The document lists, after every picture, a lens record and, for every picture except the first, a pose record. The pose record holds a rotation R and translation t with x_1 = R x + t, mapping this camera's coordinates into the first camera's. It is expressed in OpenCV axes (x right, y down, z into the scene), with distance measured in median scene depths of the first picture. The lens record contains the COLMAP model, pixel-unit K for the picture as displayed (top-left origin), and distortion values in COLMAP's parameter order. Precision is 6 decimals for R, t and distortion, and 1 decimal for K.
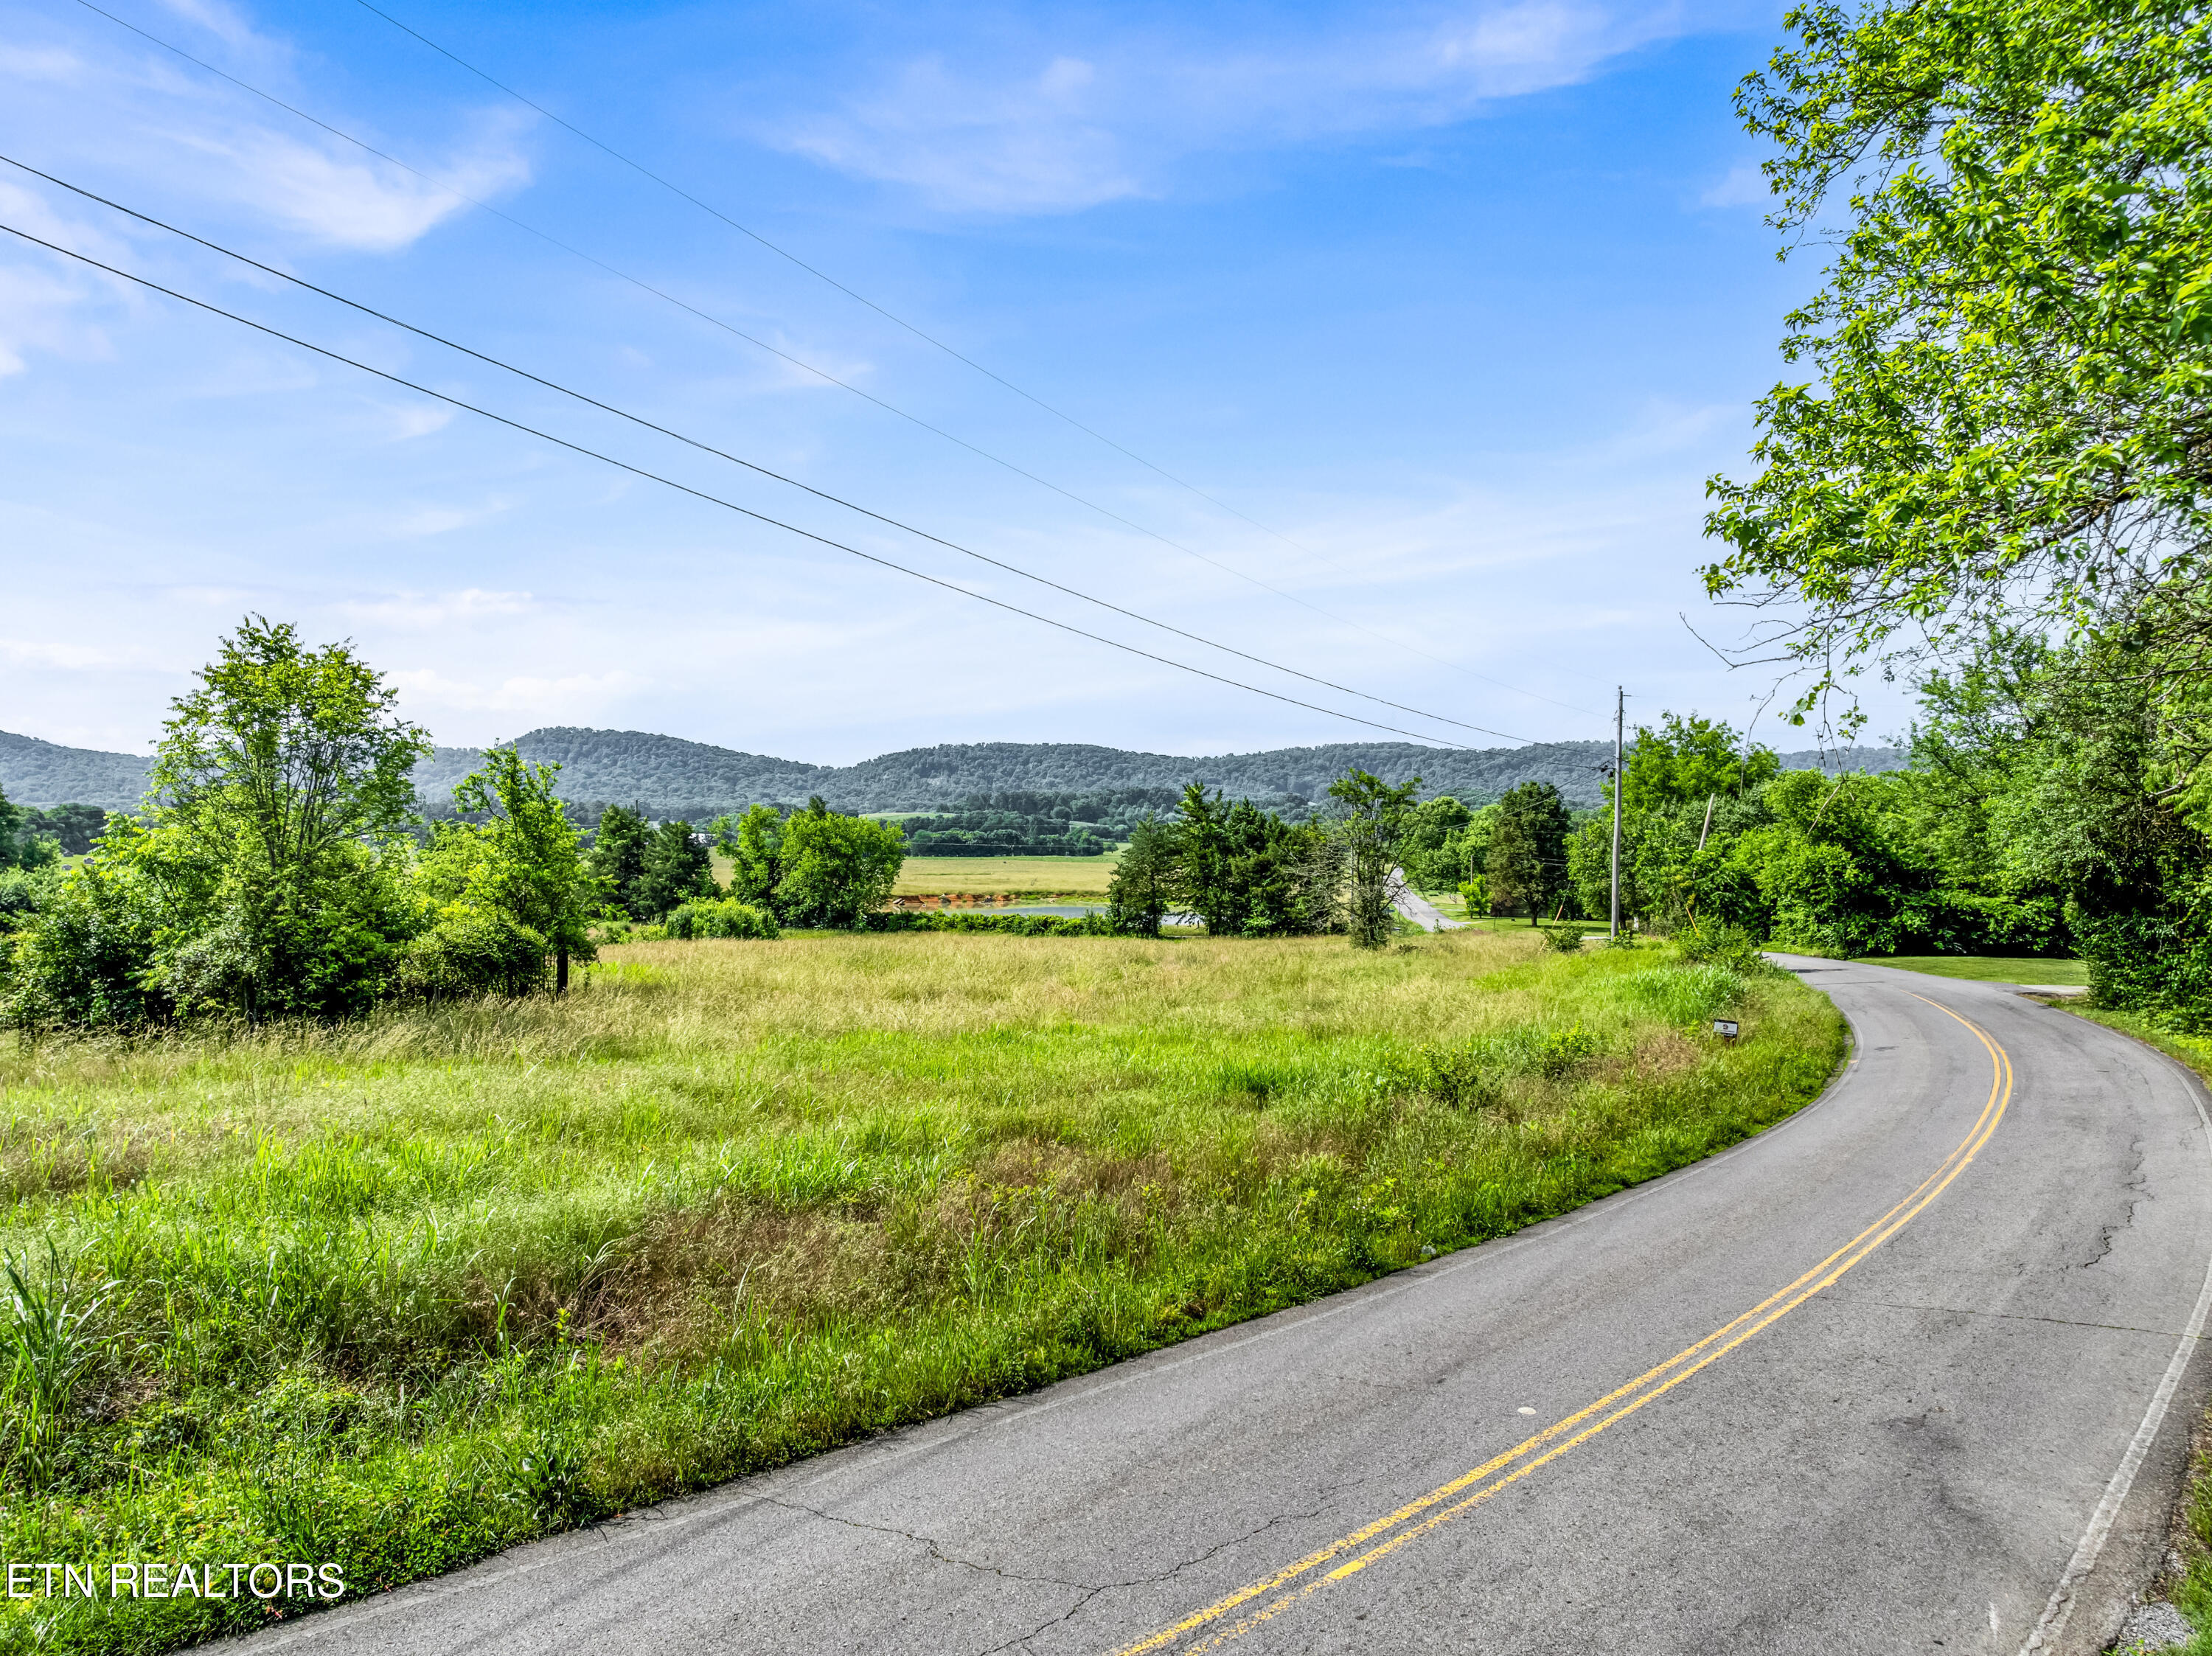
lens RADIAL K [[1588.0, 0, 1115.7], [0, 1588.0, 817.6], [0, 0, 1]] dist [-0.029795, -0.015087]
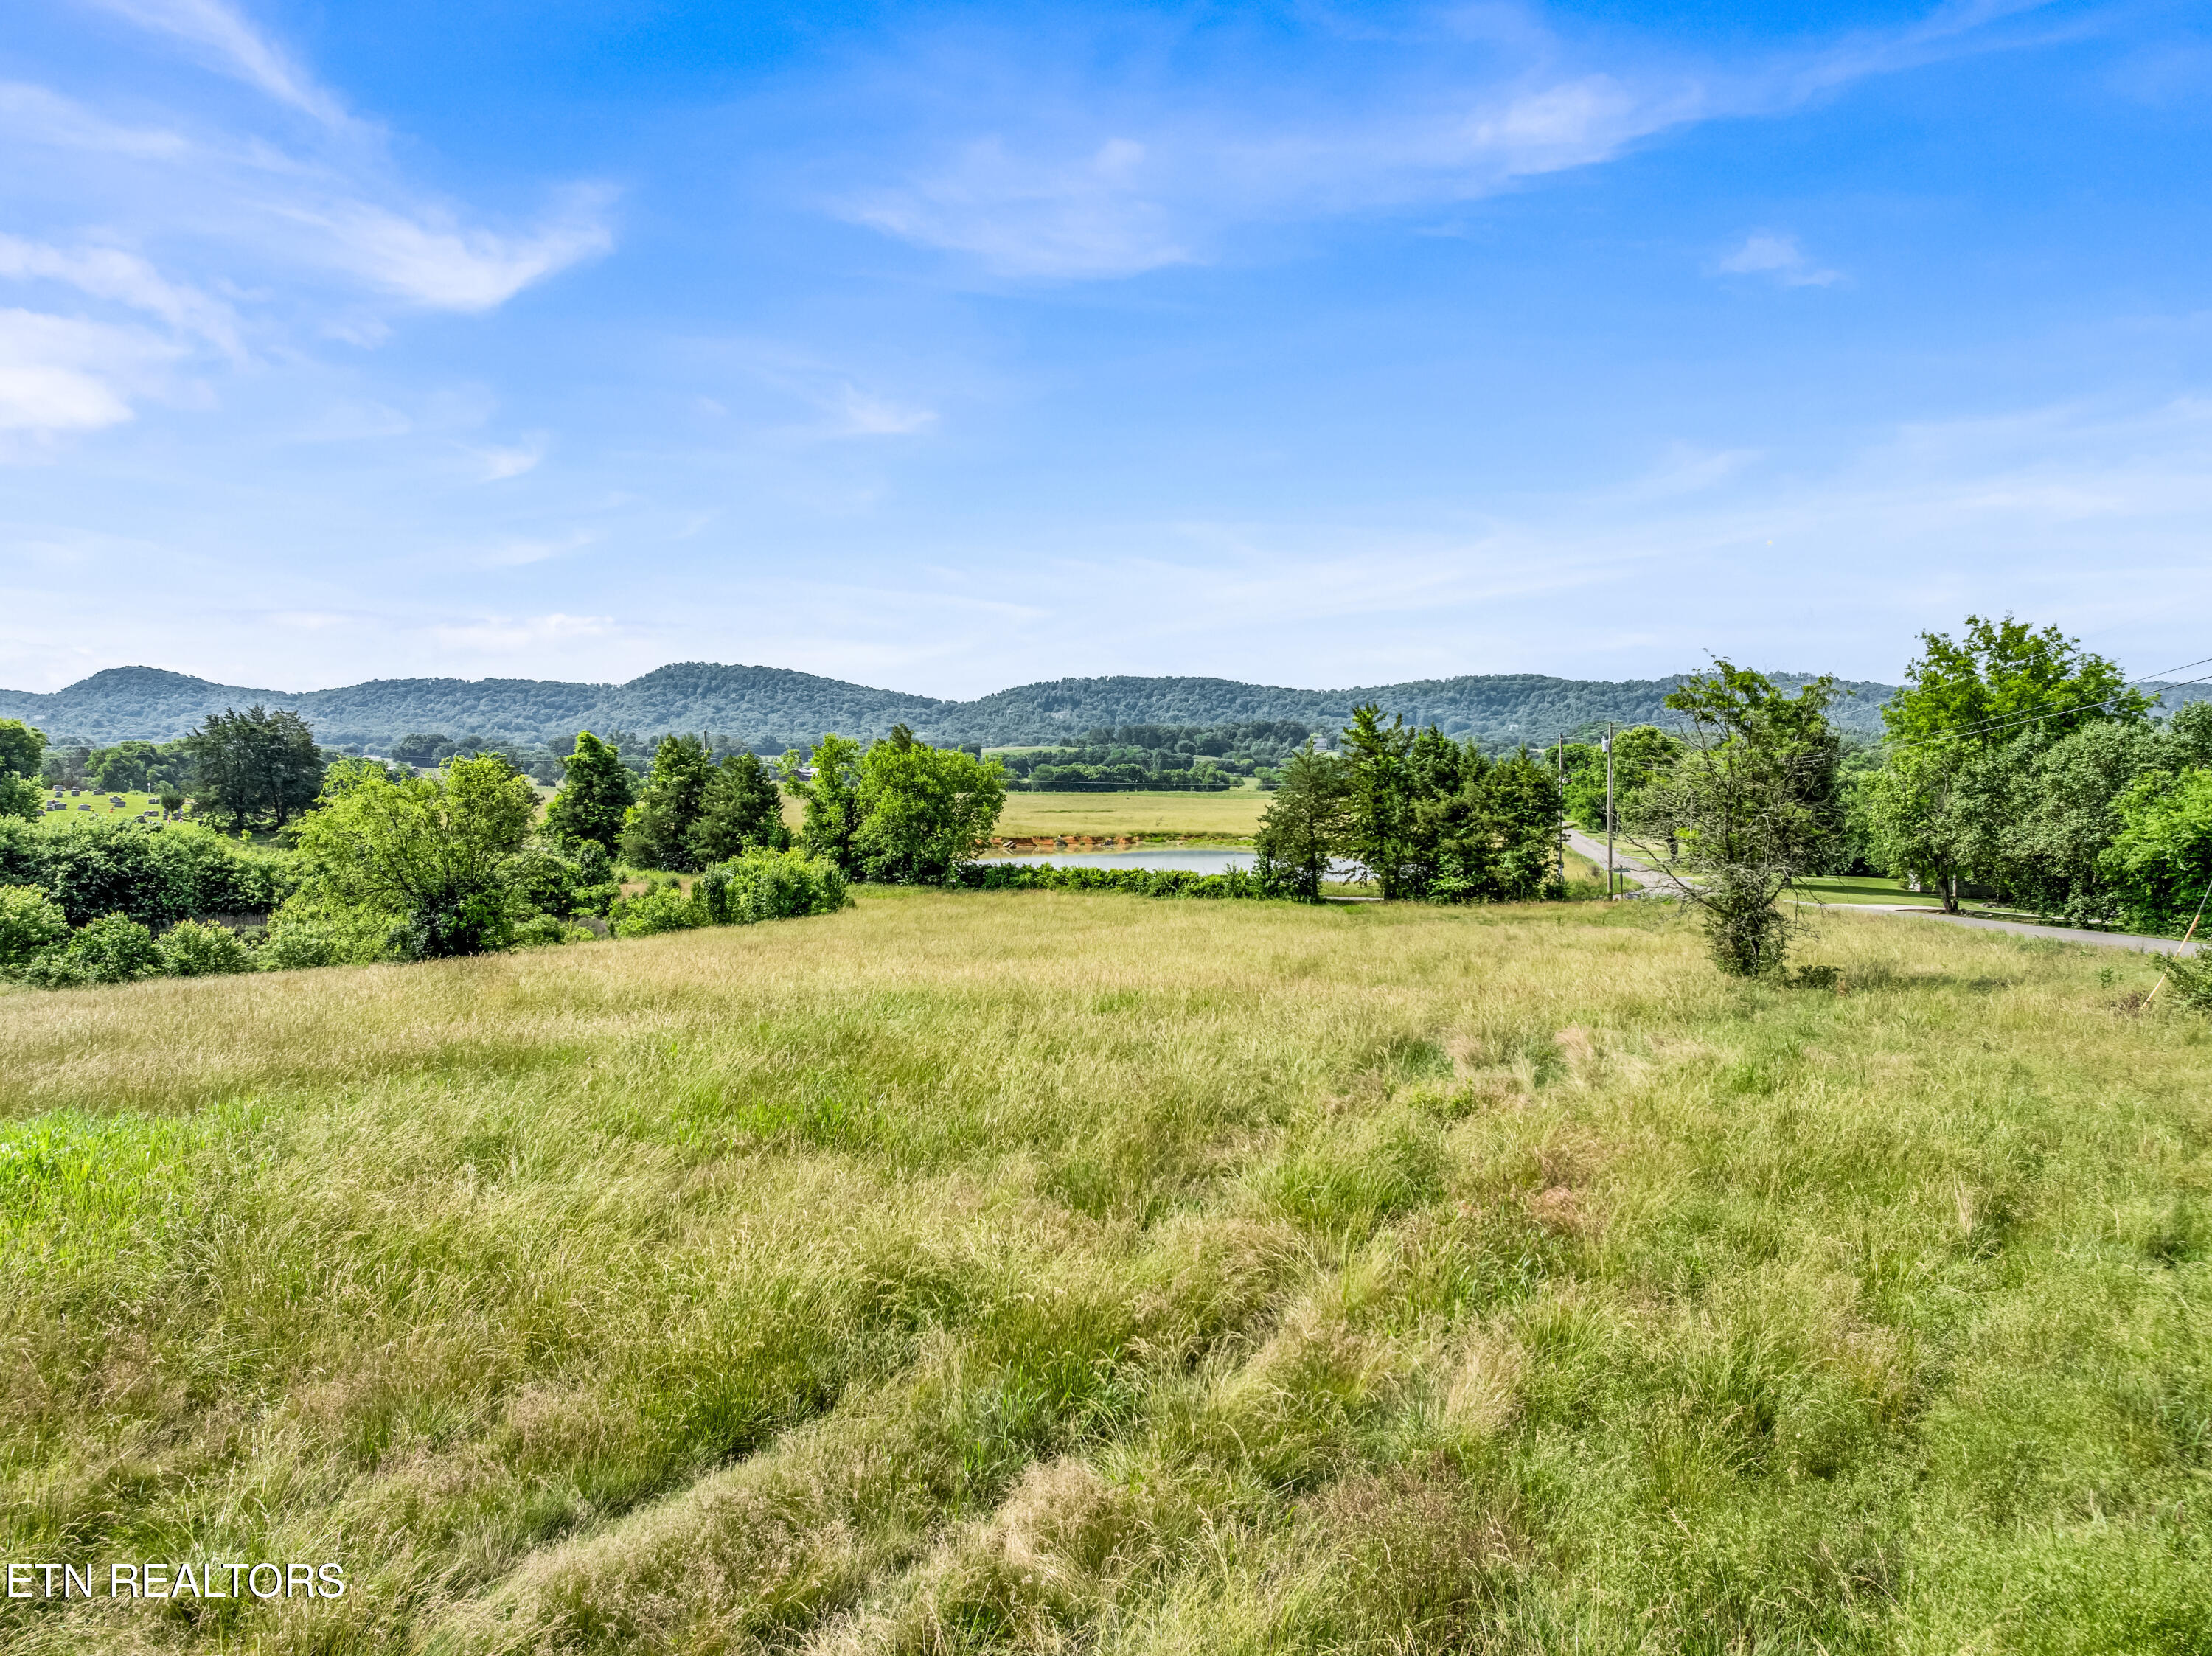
lens RADIAL K [[1585.9, 0, 1114.6], [0, 1585.9, 815.7], [0, 0, 1]] dist [-0.024555, -0.025379]
pose [[0.996928, 0.002743, -0.078274, -0.010888], [0.000409, 0.999191, 0.040217, 0.000948], [0.078320, -0.040126, 0.996120, 0.169722]]
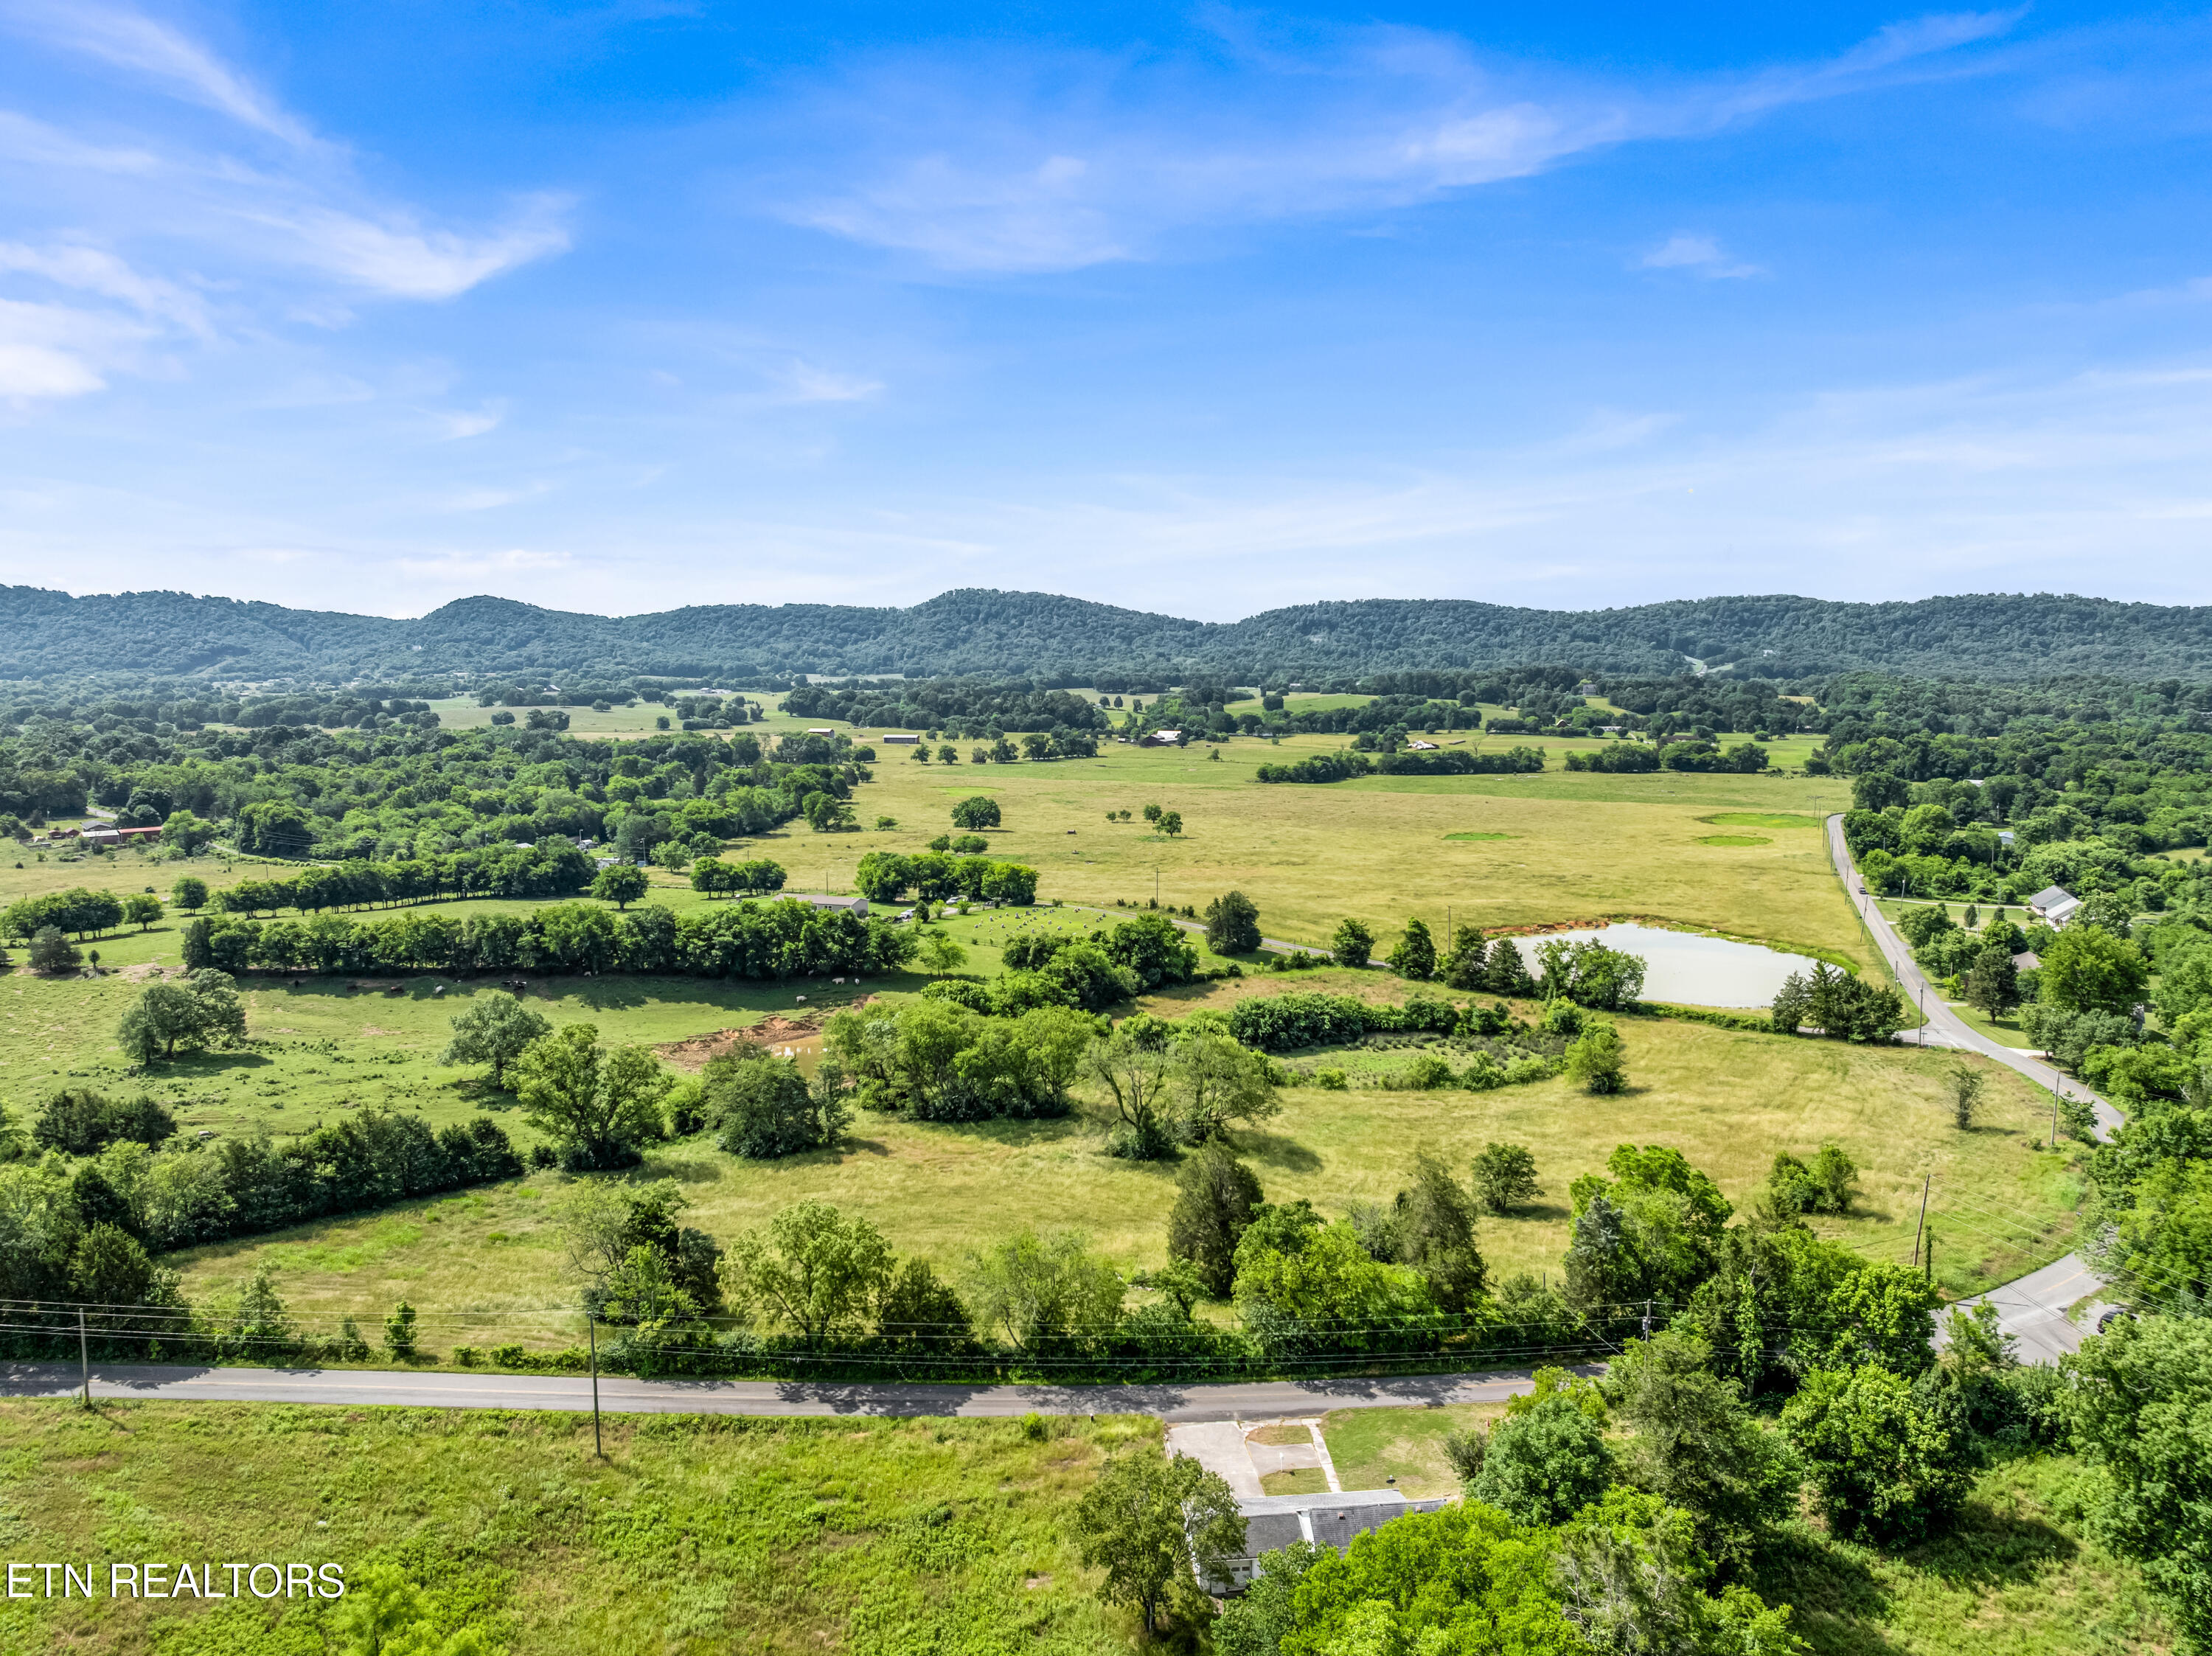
lens RADIAL K [[1585.9, 0, 1114.6], [0, 1585.9, 815.7], [0, 0, 1]] dist [-0.024555, -0.025379]
pose [[0.977160, 0.019567, -0.211603, -0.336880], [0.003780, 0.993994, 0.109371, -0.354042], [0.212472, -0.107673, 0.971217, -0.921343]]
